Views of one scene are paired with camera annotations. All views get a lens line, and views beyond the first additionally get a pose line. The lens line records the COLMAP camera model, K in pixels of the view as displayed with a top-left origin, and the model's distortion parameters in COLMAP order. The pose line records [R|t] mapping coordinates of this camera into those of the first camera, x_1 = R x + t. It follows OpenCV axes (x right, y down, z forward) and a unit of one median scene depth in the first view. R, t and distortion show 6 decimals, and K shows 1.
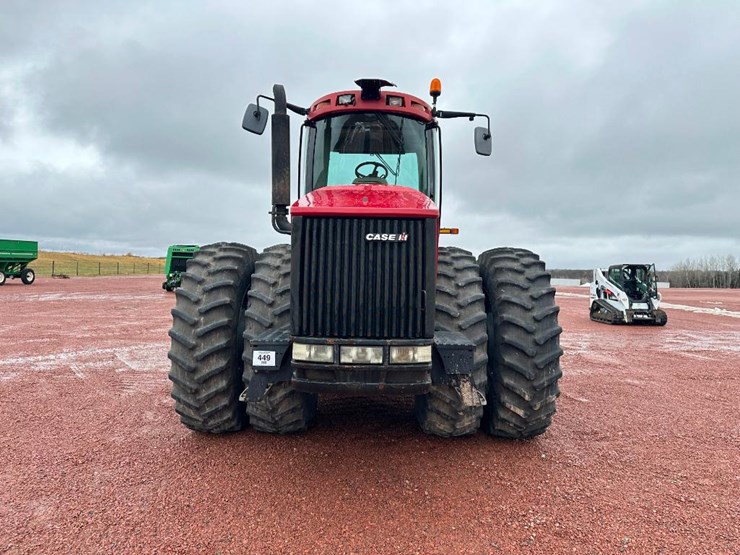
lens RADIAL K [[533.1, 0, 373.0], [0, 533.1, 275.6], [0, 0, 1]] dist [0.022935, -0.034916]
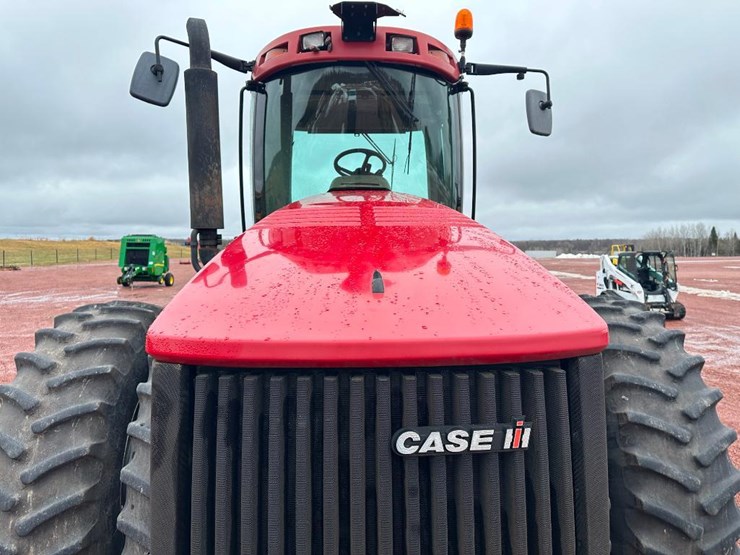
lens RADIAL K [[533.1, 0, 377.9], [0, 533.1, 275.8], [0, 0, 1]] dist [0.022935, -0.034916]
pose [[0.998213, -0.029179, 0.052145, -0.023465], [0.026653, 0.998468, 0.048486, -0.119951], [-0.053480, -0.047010, 0.997462, 0.468776]]
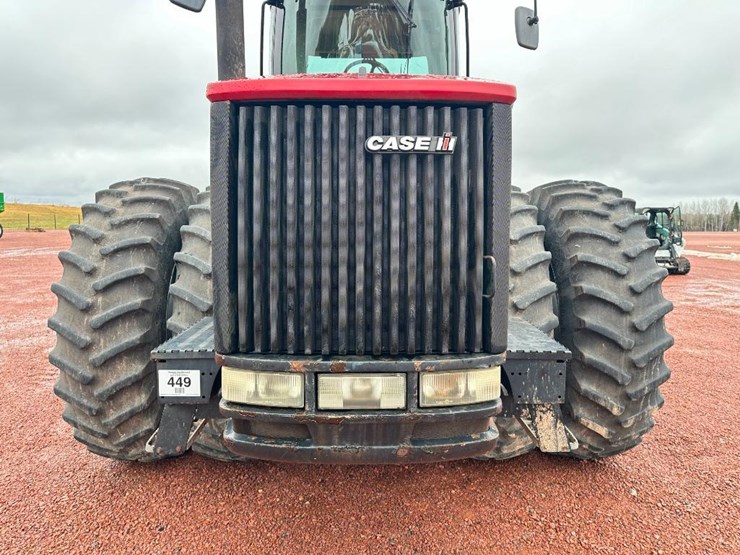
lens RADIAL K [[533.1, 0, 377.3], [0, 533.1, 274.1], [0, 0, 1]] dist [0.022935, -0.034916]
pose [[0.999624, -0.017048, 0.021473, -0.010542], [0.014964, 0.995485, 0.093733, -0.001591], [-0.022974, -0.093377, 0.995366, 0.347580]]
